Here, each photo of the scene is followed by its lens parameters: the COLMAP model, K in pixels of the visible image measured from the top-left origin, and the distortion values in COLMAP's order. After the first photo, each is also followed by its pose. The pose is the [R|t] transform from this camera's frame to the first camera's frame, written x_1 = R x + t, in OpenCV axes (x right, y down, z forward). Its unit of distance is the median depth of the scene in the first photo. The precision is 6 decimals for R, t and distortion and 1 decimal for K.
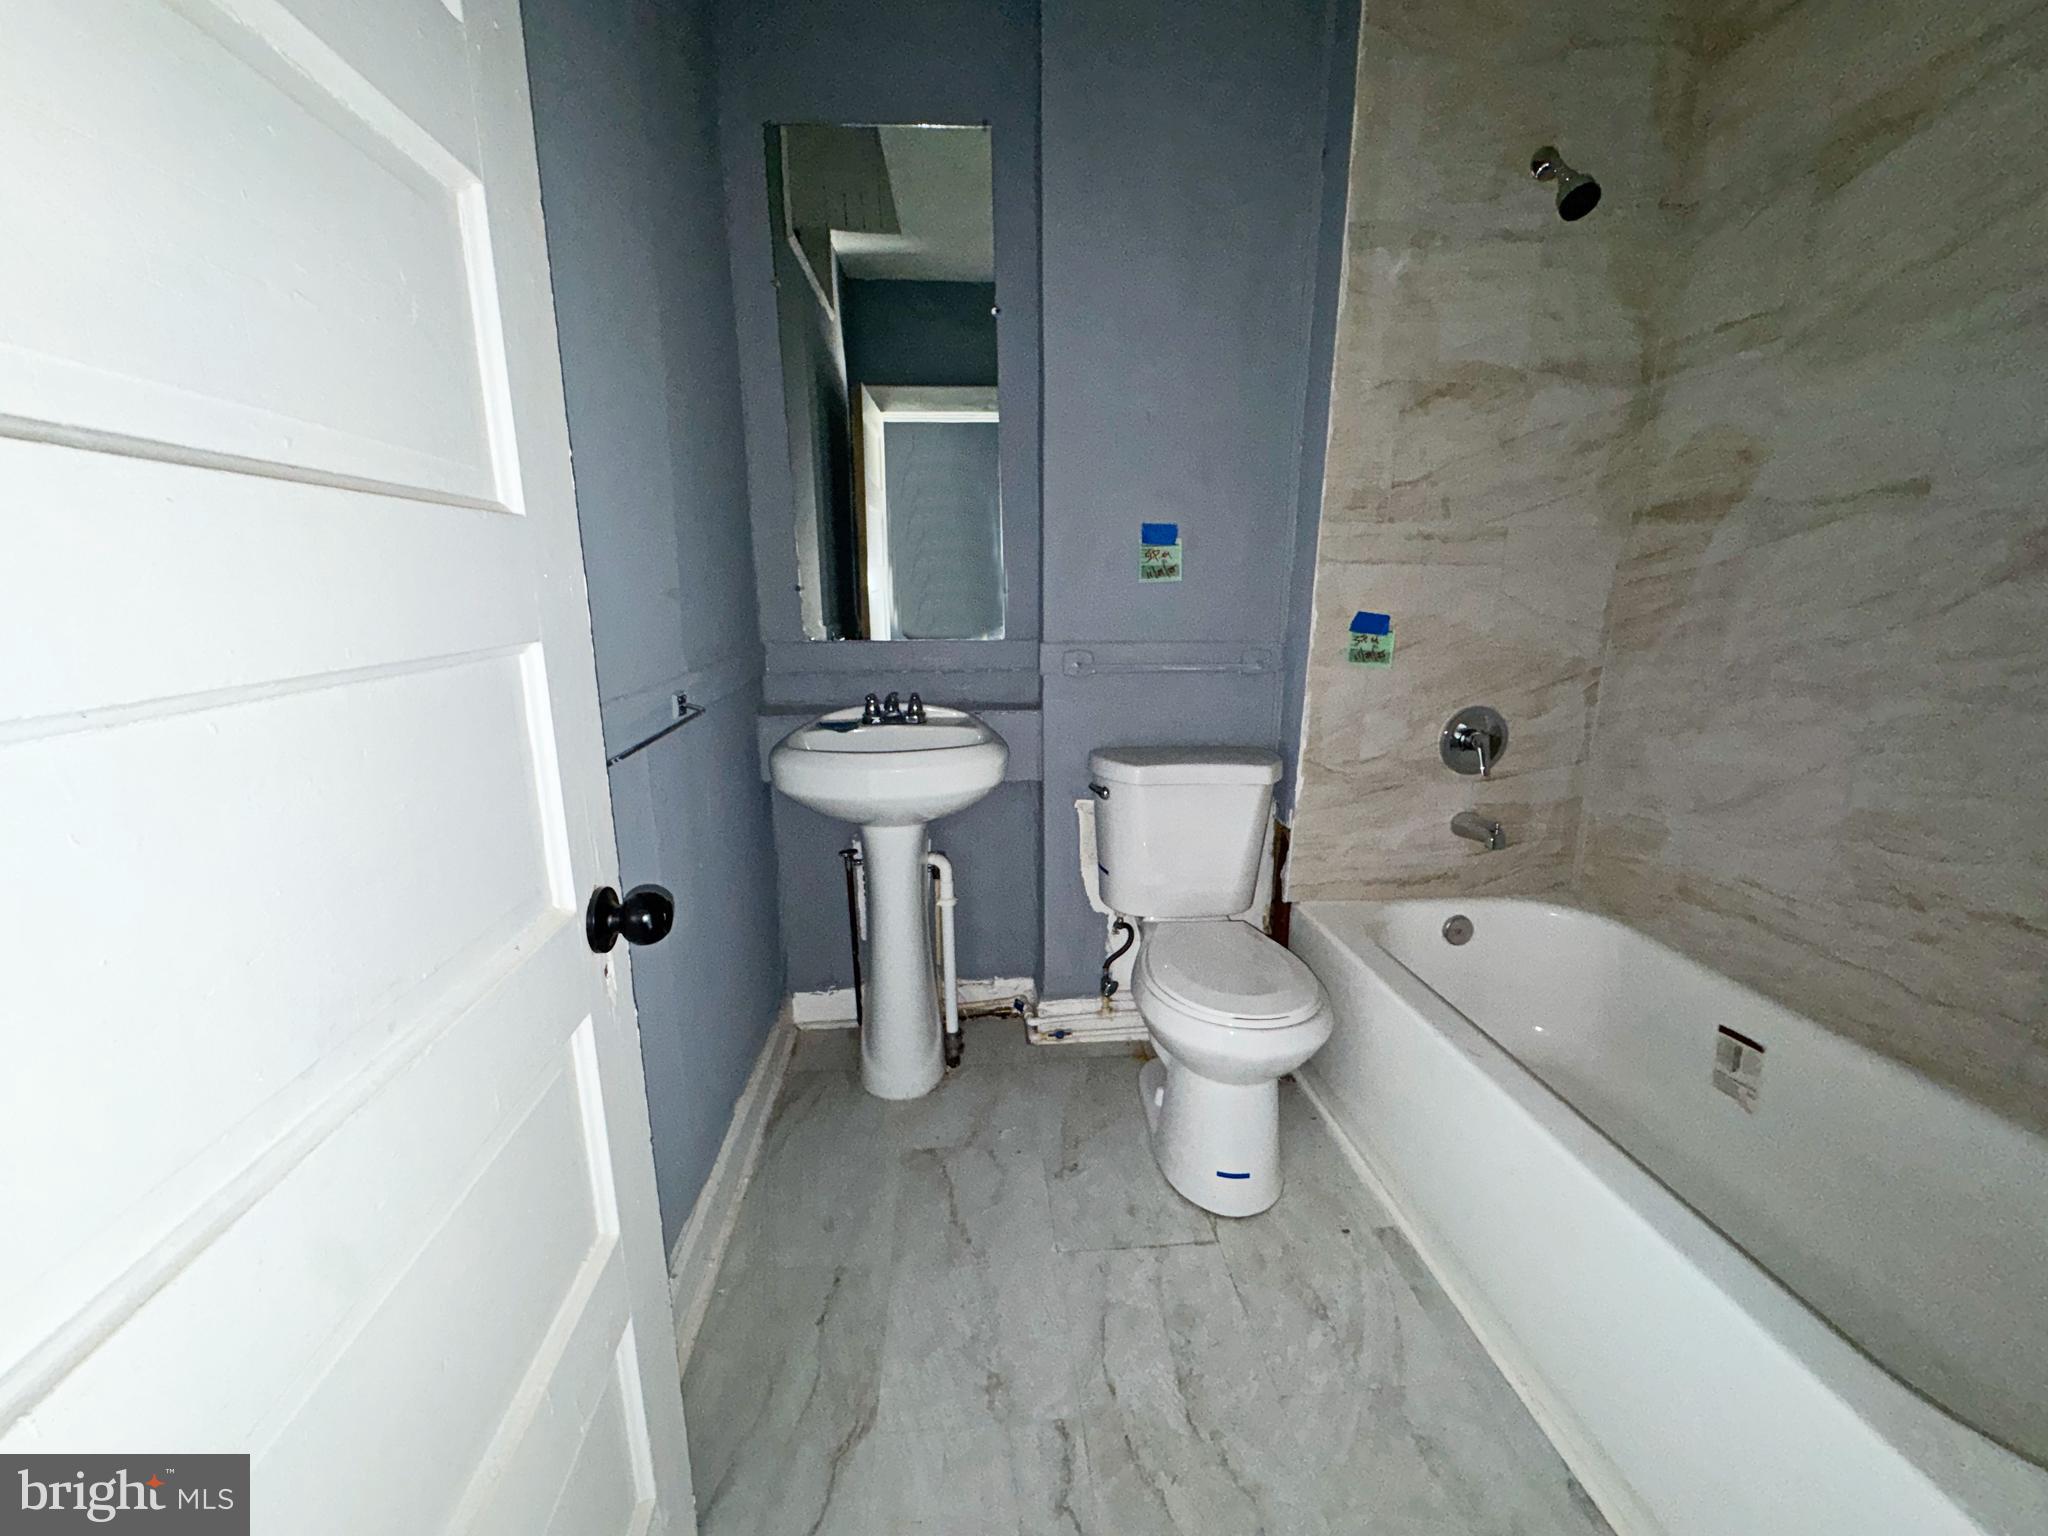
lens RADIAL K [[820.4, 0, 1025.5], [0, 820.4, 765.5], [0, 0, 1]] dist [-0.009150, 0.002616]
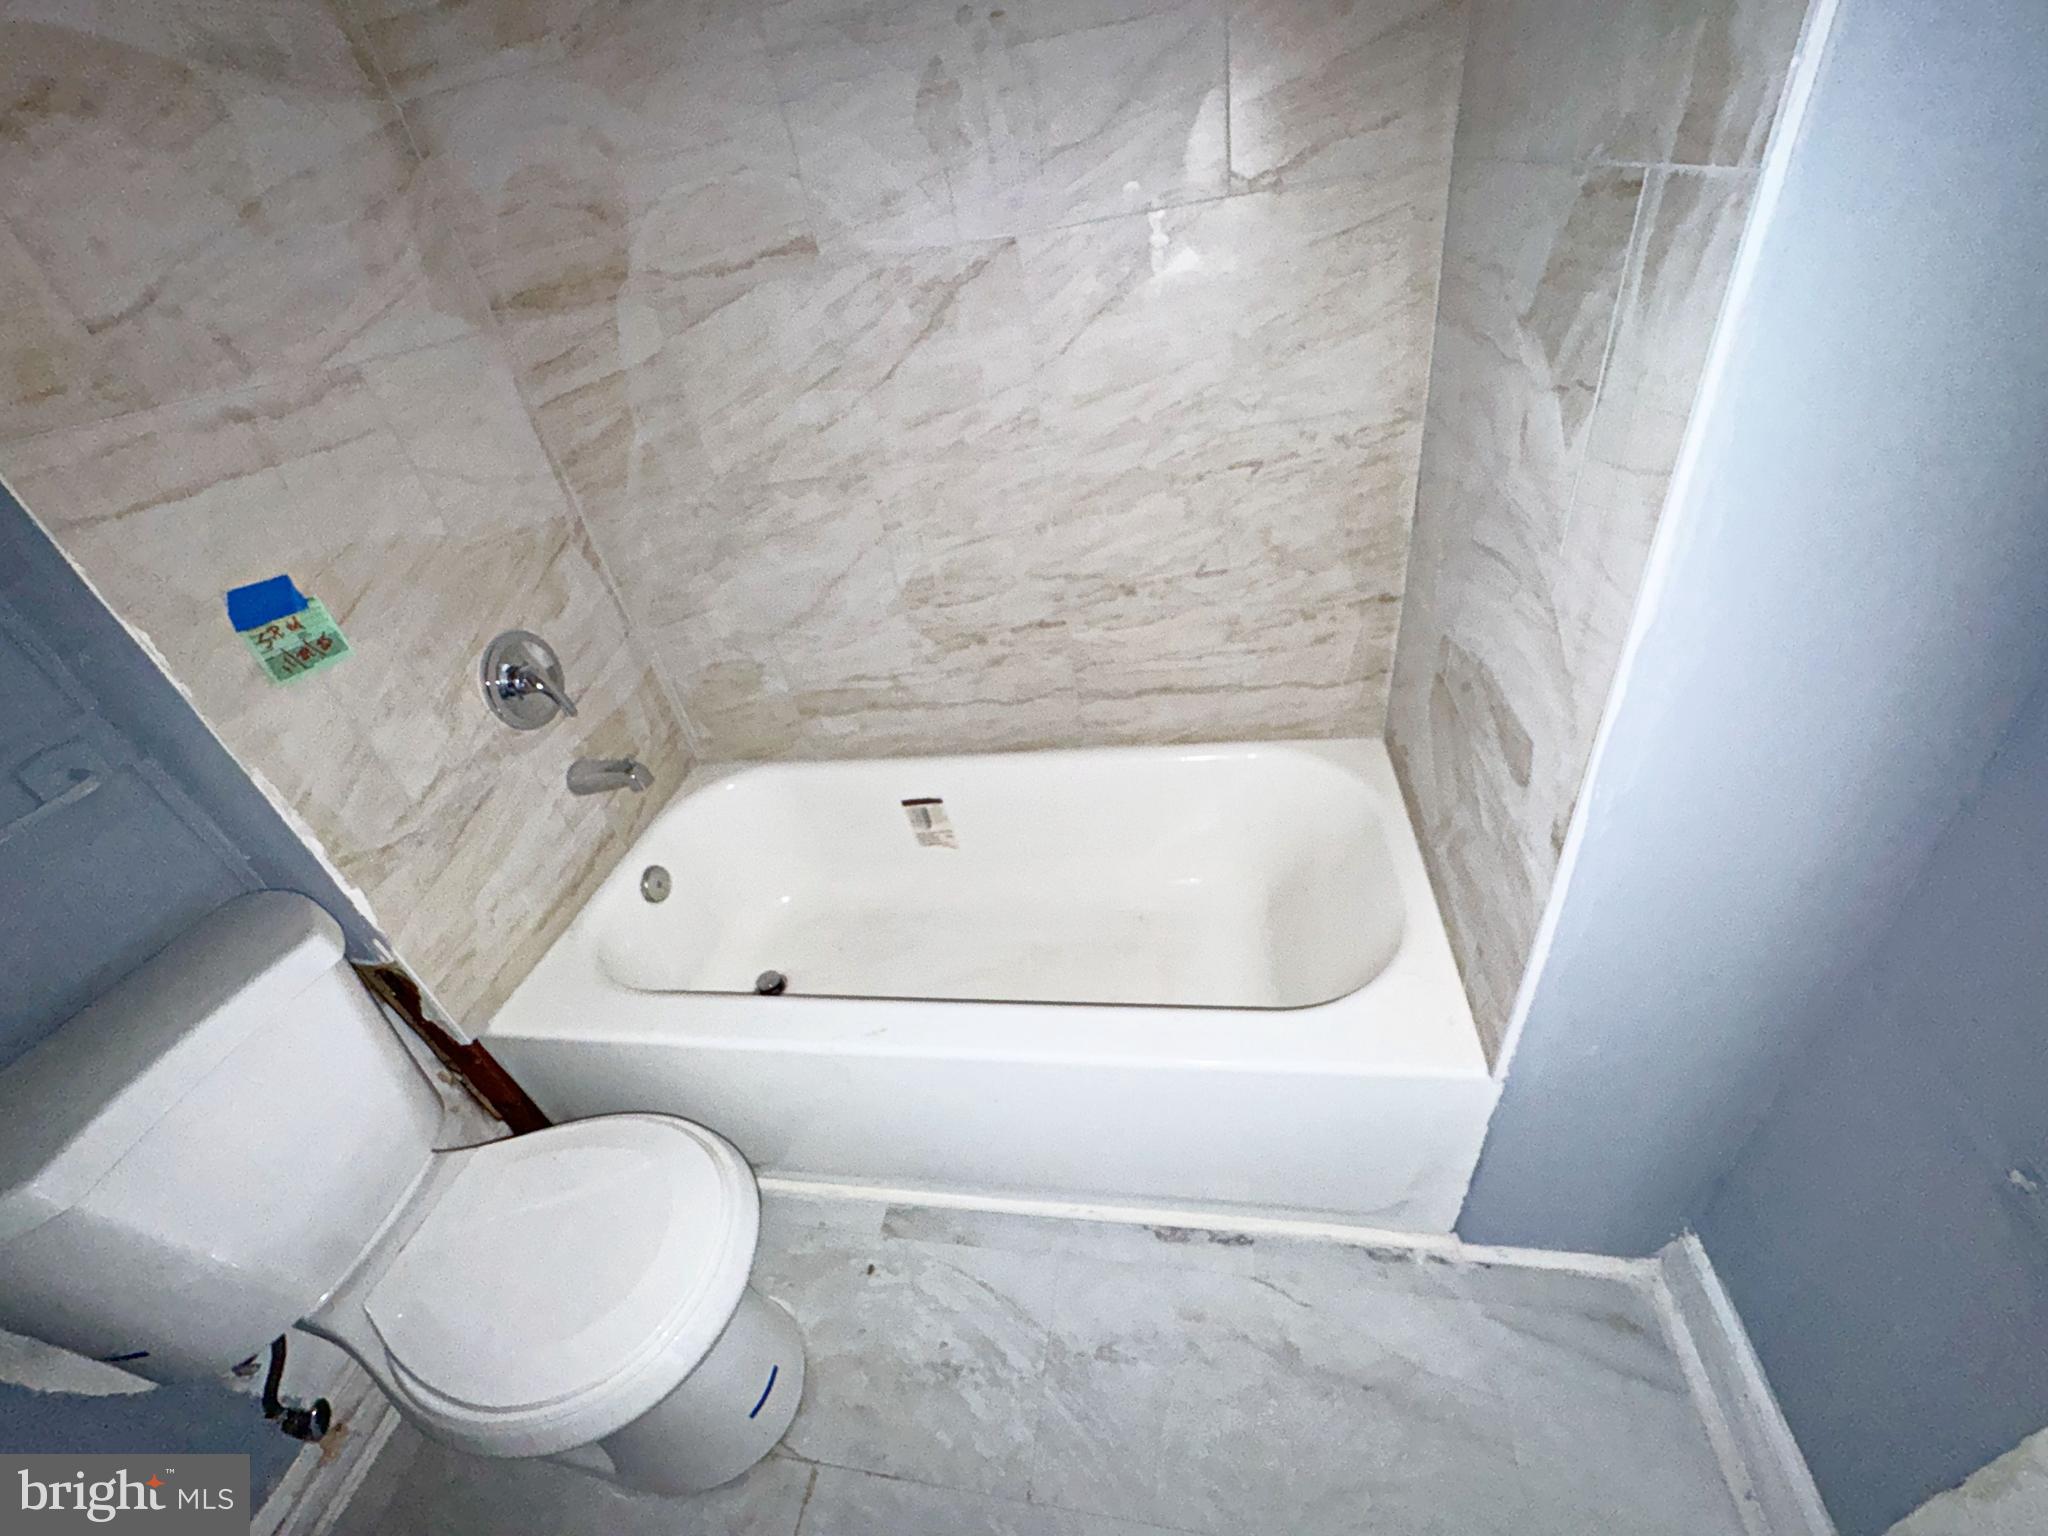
lens RADIAL K [[820.4, 0, 1025.5], [0, 820.4, 765.5], [0, 0, 1]] dist [-0.009150, 0.002616]
pose [[0.247925, -0.587937, 0.769976, 0.068482], [0.361078, 0.793601, 0.489714, -0.169074], [-0.898975, 0.156609, 0.409045, 0.343850]]
